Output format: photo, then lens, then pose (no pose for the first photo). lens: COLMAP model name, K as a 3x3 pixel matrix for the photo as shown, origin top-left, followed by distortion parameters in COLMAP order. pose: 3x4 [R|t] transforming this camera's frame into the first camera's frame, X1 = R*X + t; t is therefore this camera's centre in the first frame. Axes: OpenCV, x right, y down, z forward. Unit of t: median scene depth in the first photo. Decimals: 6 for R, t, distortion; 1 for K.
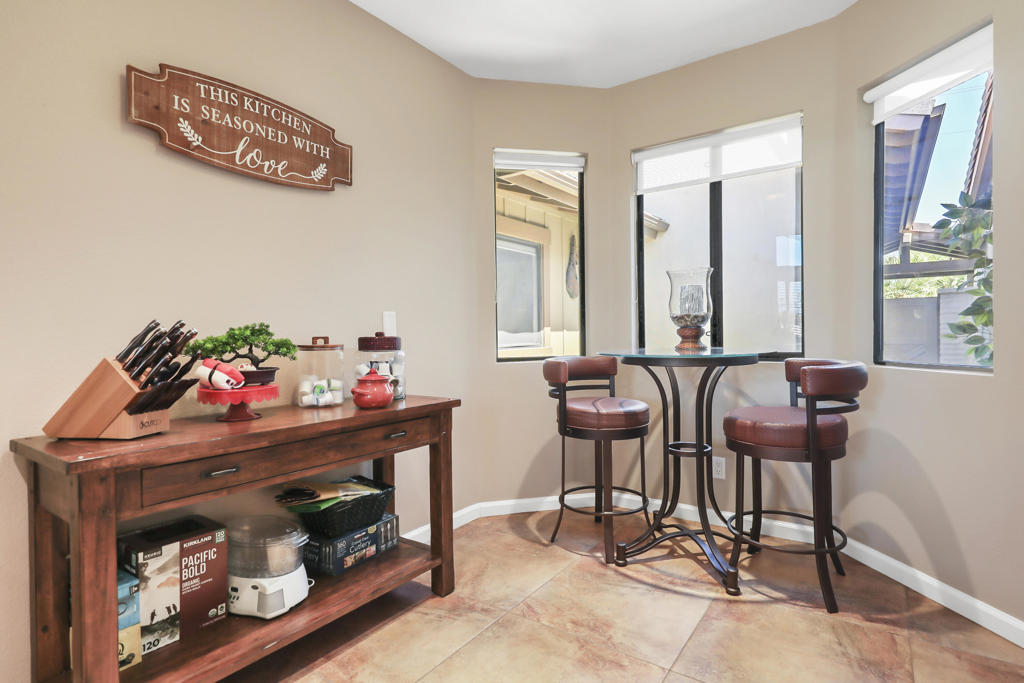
lens RADIAL K [[525.1, 0, 512.8], [0, 525.1, 343.9], [0, 0, 1]] dist [0.003247, 0.000744]
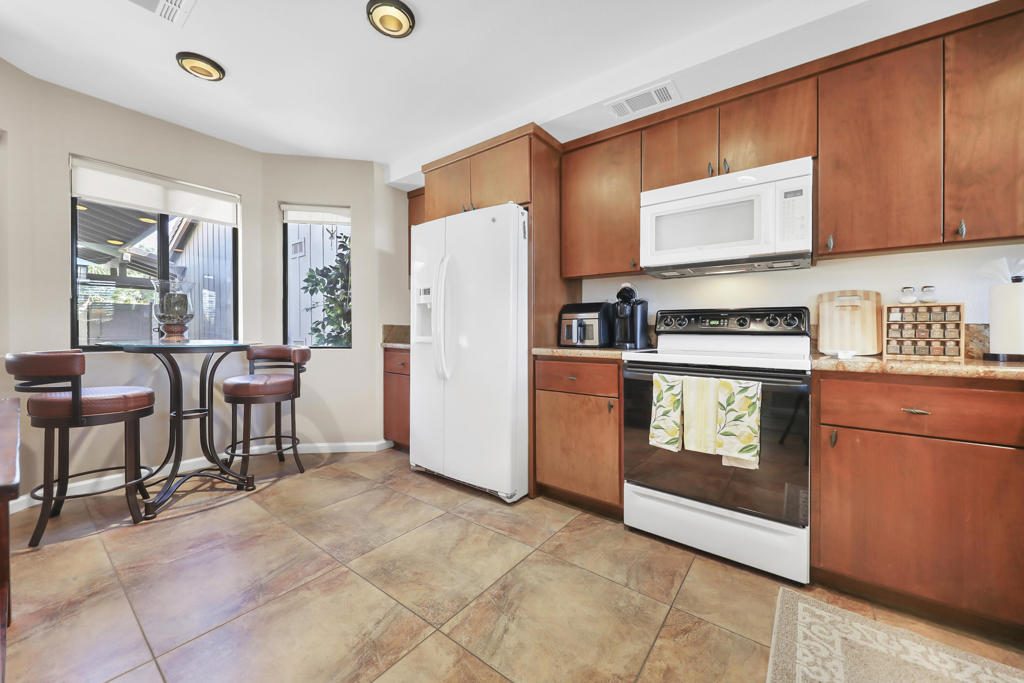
lens RADIAL K [[381.5, 0, 513.6], [0, 381.5, 336.5], [0, 0, 1]] dist [-0.001186, -0.000689]
pose [[0.049500, -0.000523, 0.998774, -0.728432], [0.006704, 0.999978, 0.000191, 0.001900], [-0.998752, 0.006686, 0.049502, 0.121891]]
